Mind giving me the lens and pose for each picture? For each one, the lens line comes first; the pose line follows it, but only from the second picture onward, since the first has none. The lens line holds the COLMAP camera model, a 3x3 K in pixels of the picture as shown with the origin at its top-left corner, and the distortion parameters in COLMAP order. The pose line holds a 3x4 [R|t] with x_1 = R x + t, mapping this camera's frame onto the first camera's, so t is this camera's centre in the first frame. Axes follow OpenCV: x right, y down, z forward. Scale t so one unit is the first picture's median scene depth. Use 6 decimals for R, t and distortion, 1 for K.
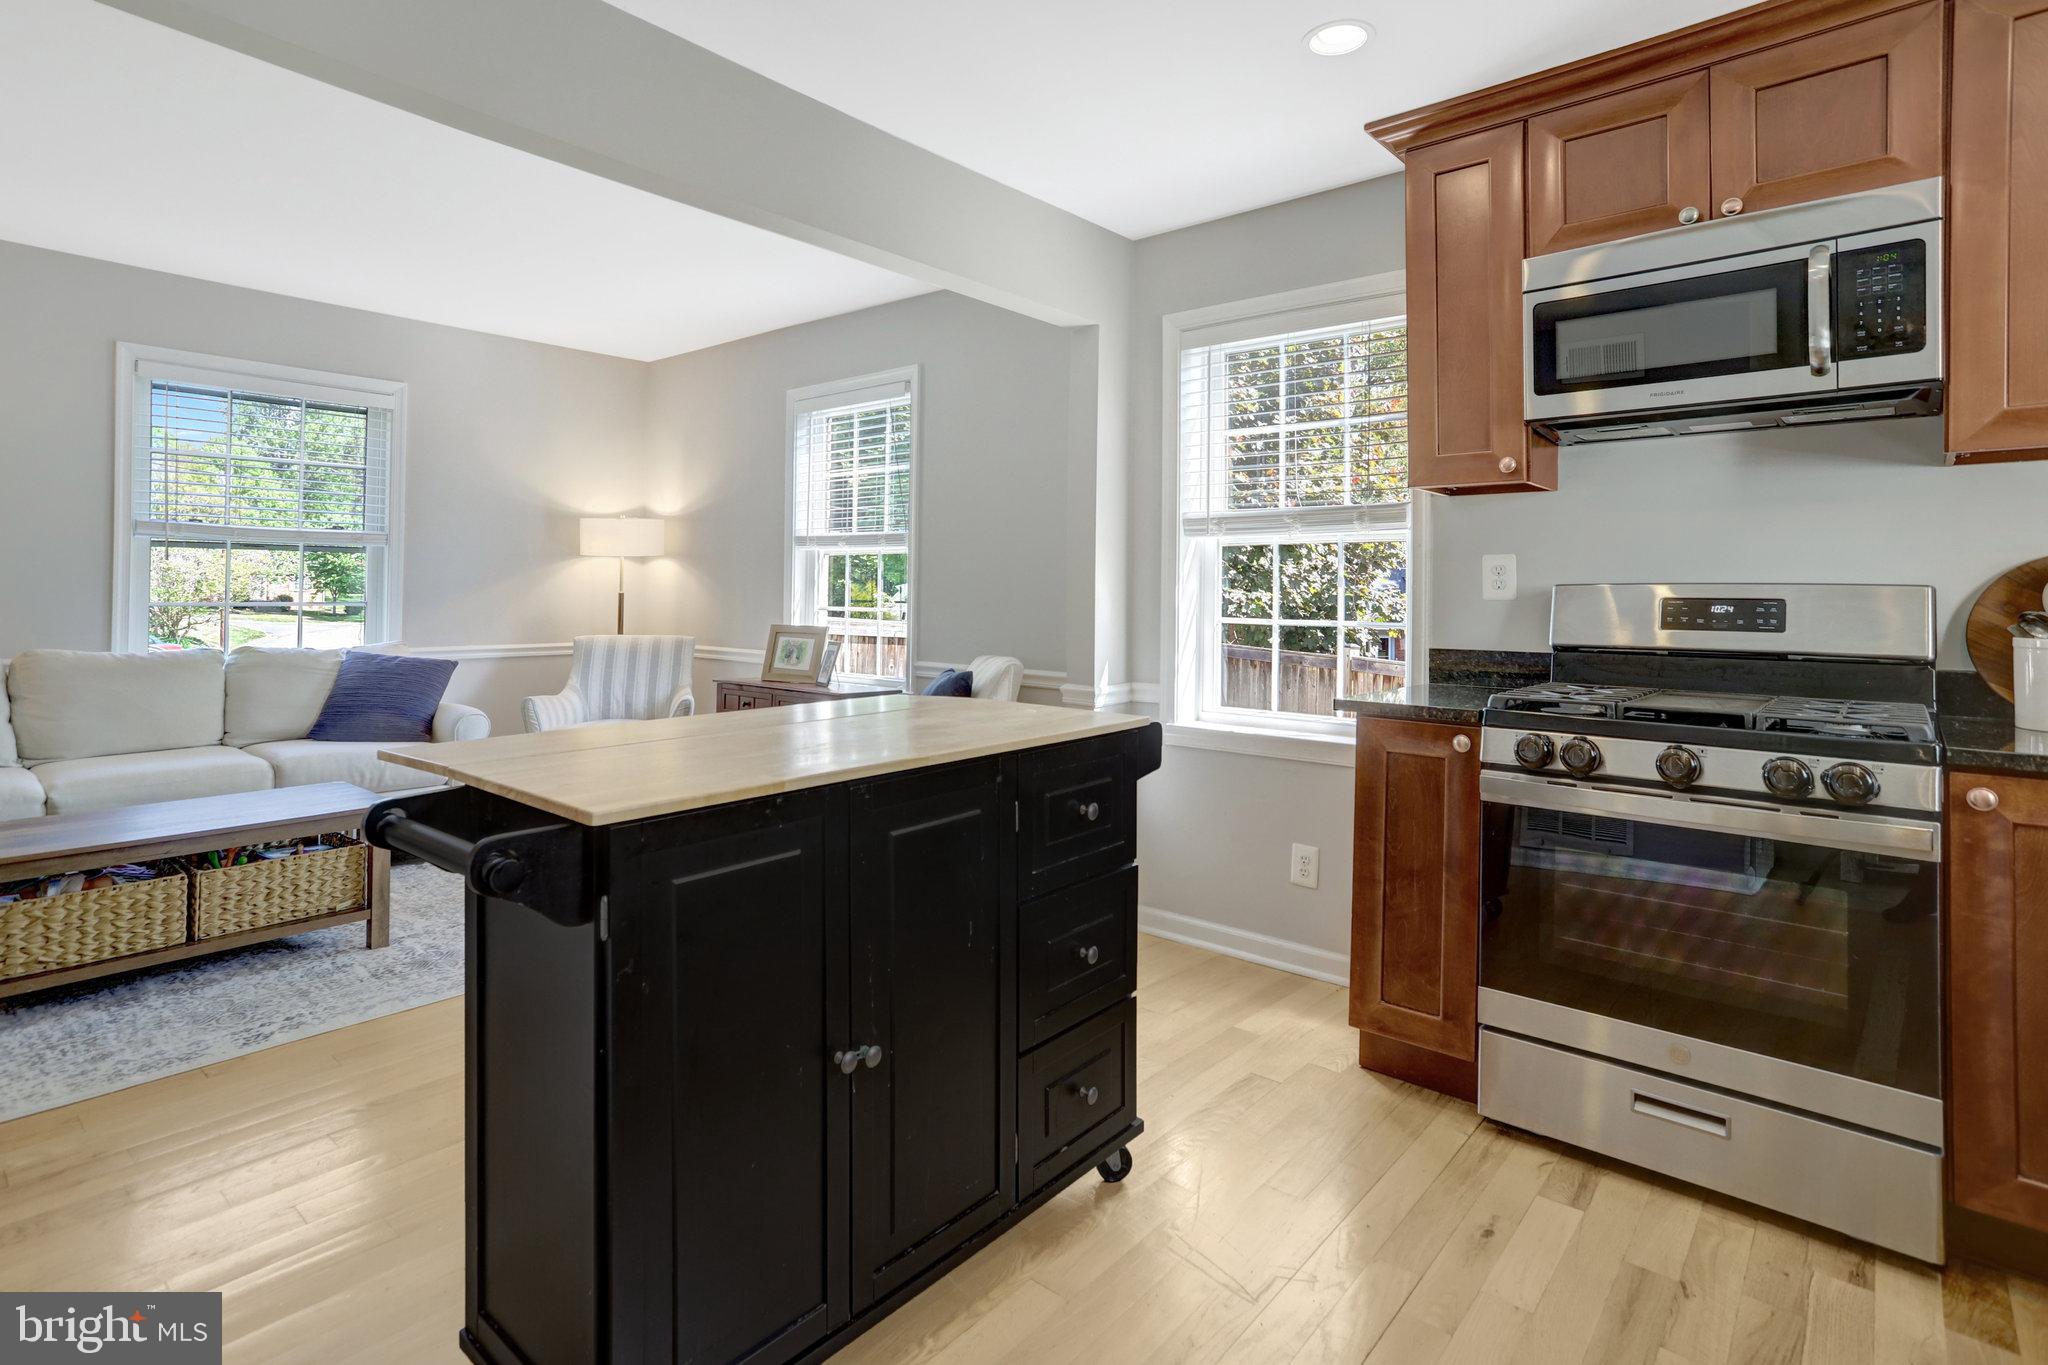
lens RADIAL K [[1045.8, 0, 1033.7], [0, 1045.8, 578.7], [0, 0, 1]] dist [-0.000377, 0.014736]
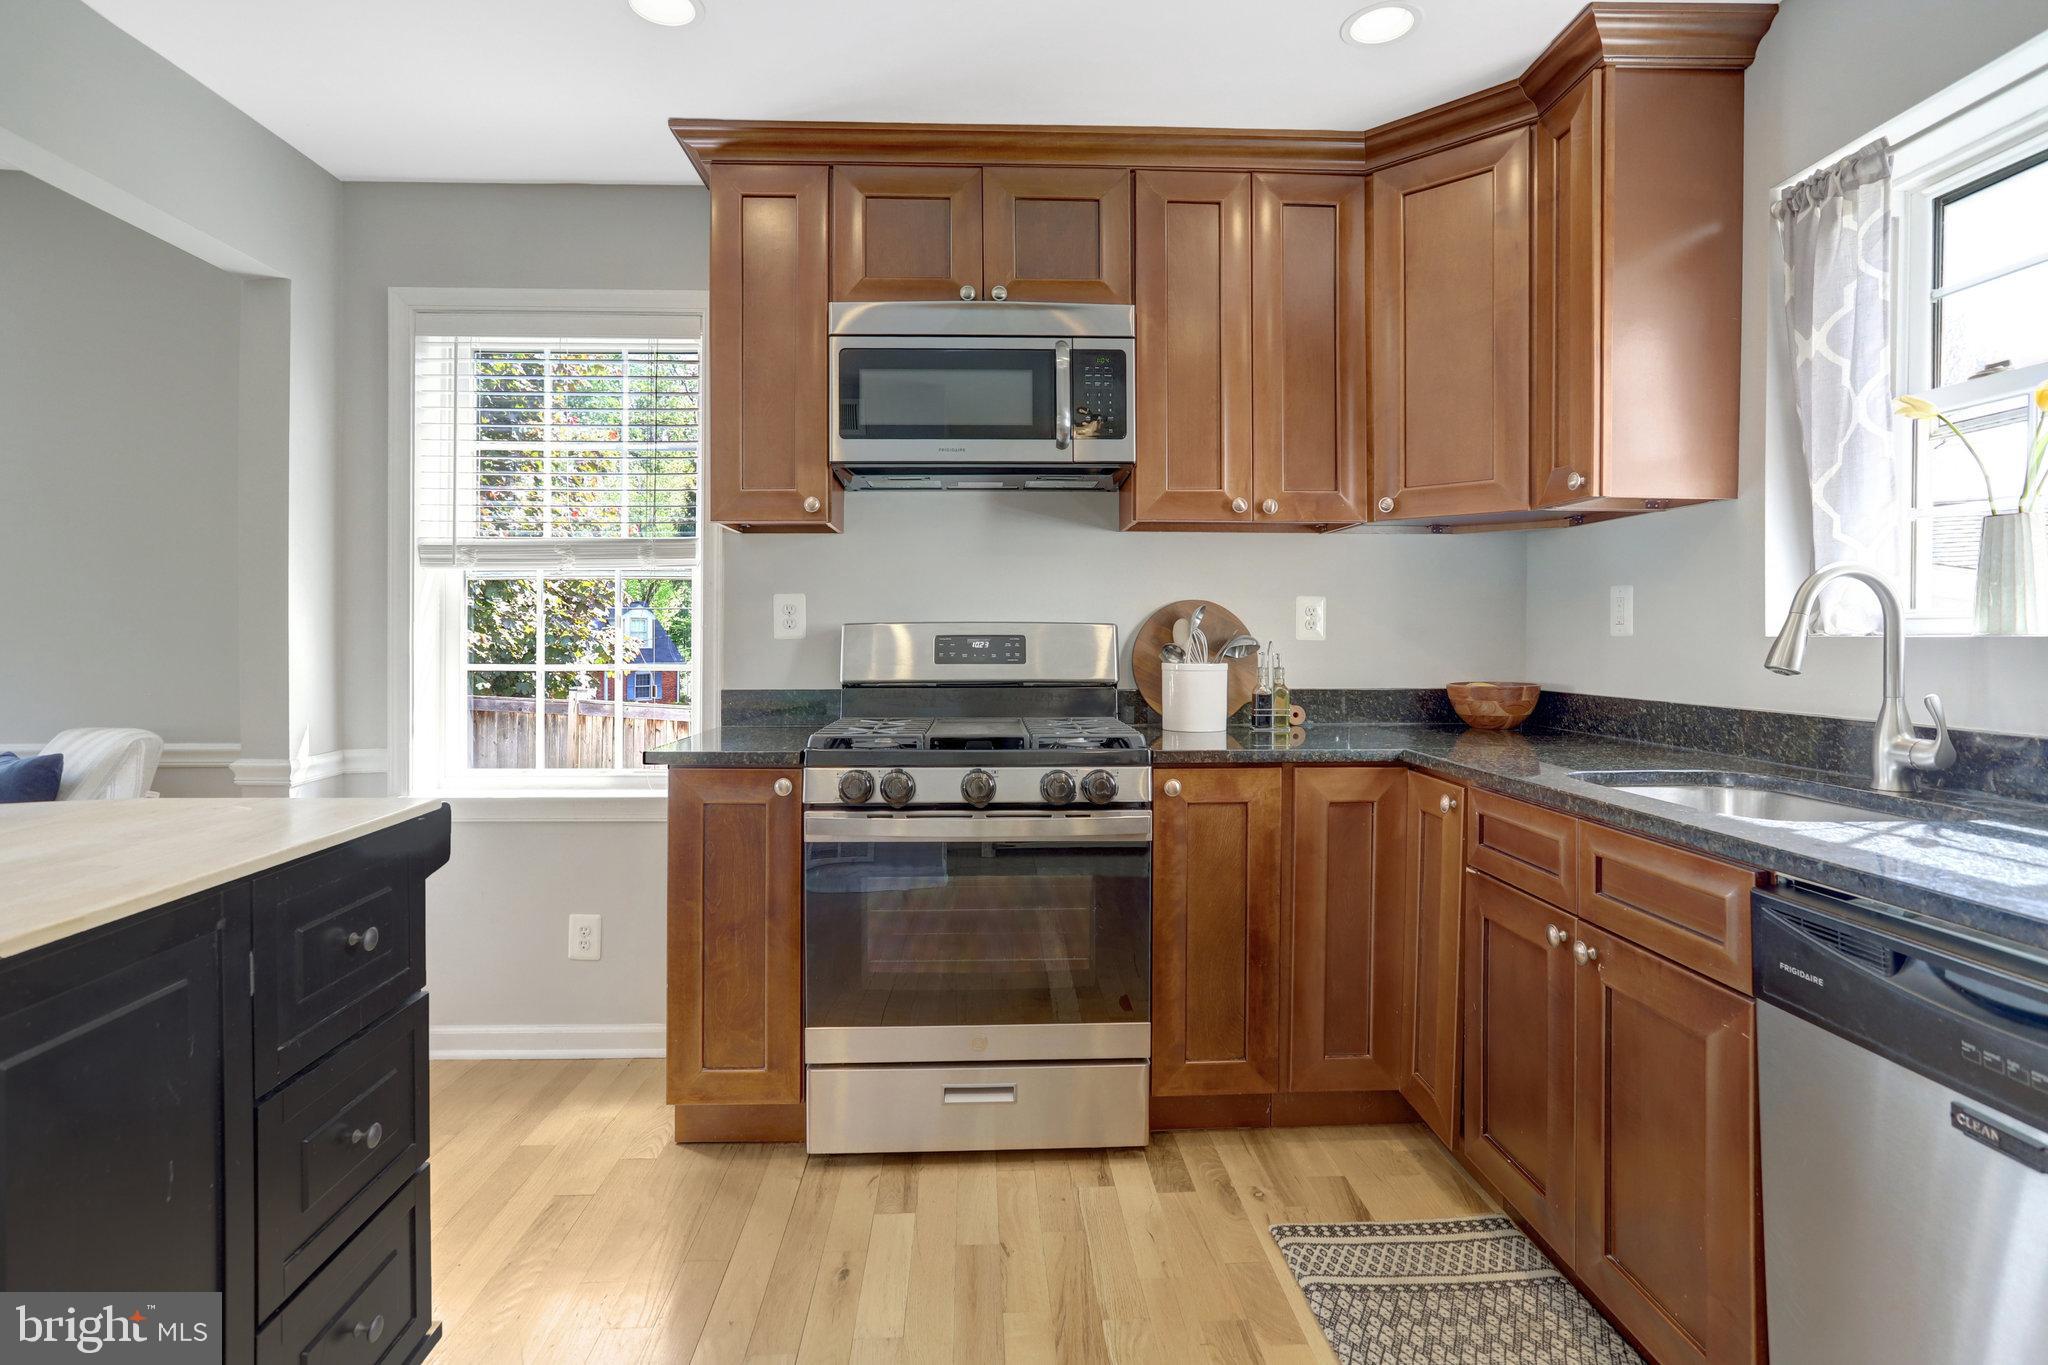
lens RADIAL K [[1018.4, 0, 1019.7], [0, 1018.4, 643.0], [0, 0, 1]] dist [-0.038294, 0.033743]
pose [[0.735953, -0.014612, 0.676875, -0.067255], [-0.002020, 0.999715, 0.023777, 0.000308], [-0.677030, -0.018866, 0.735713, 0.153495]]
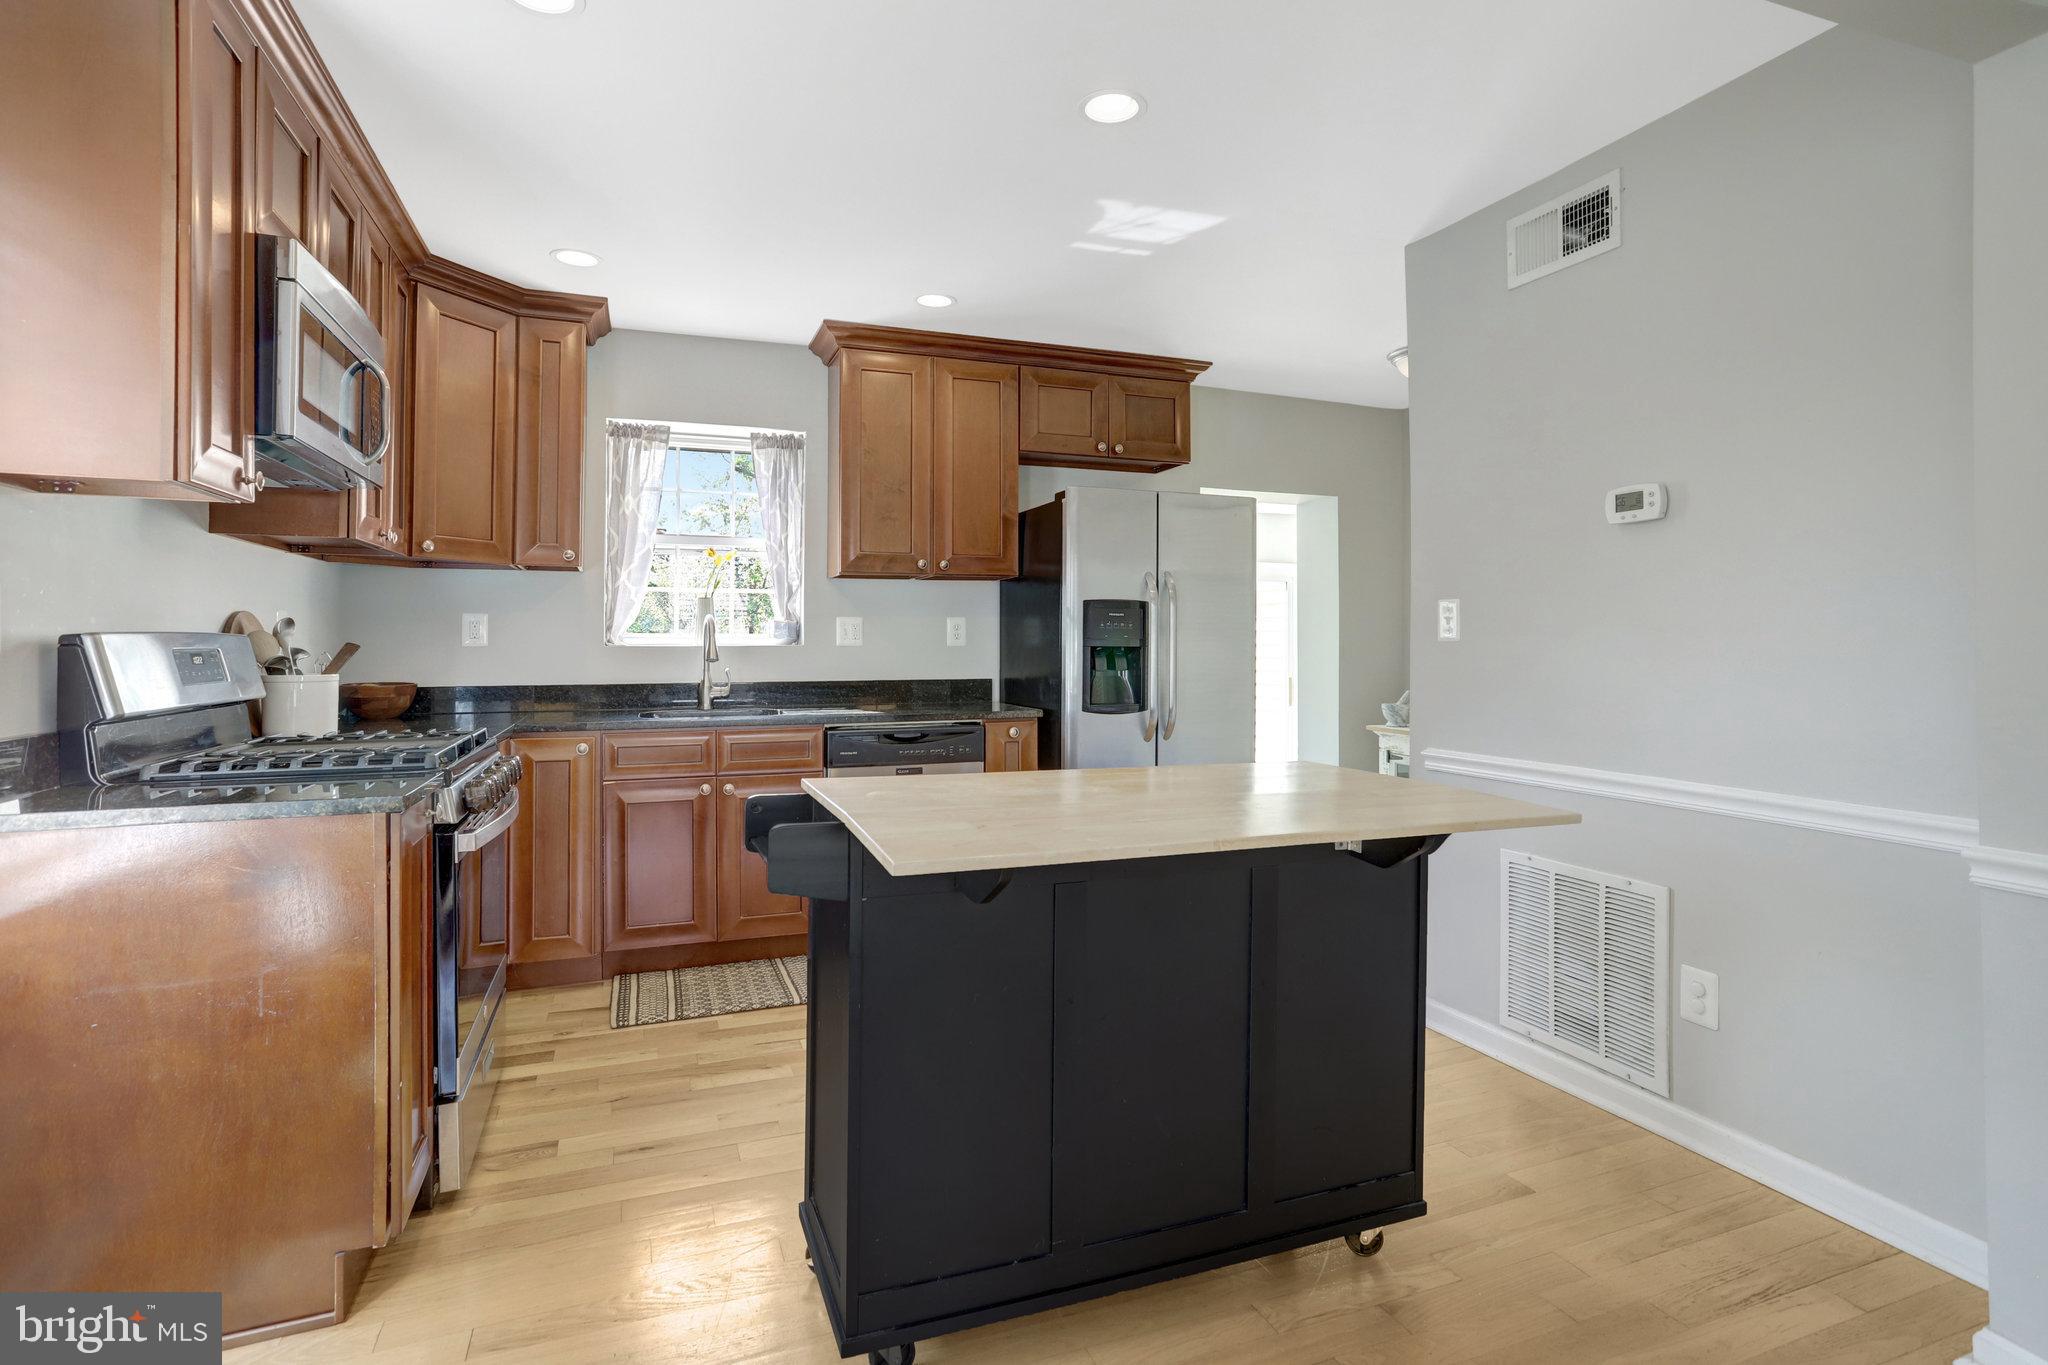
lens RADIAL K [[1018.4, 0, 1019.7], [0, 1018.4, 643.0], [0, 0, 1]] dist [-0.038294, 0.033743]
pose [[-0.874323, -0.005710, 0.485312, -0.426625], [-0.012821, 0.999854, -0.011335, 0.019401], [-0.485176, -0.016133, -0.874268, 1.461980]]
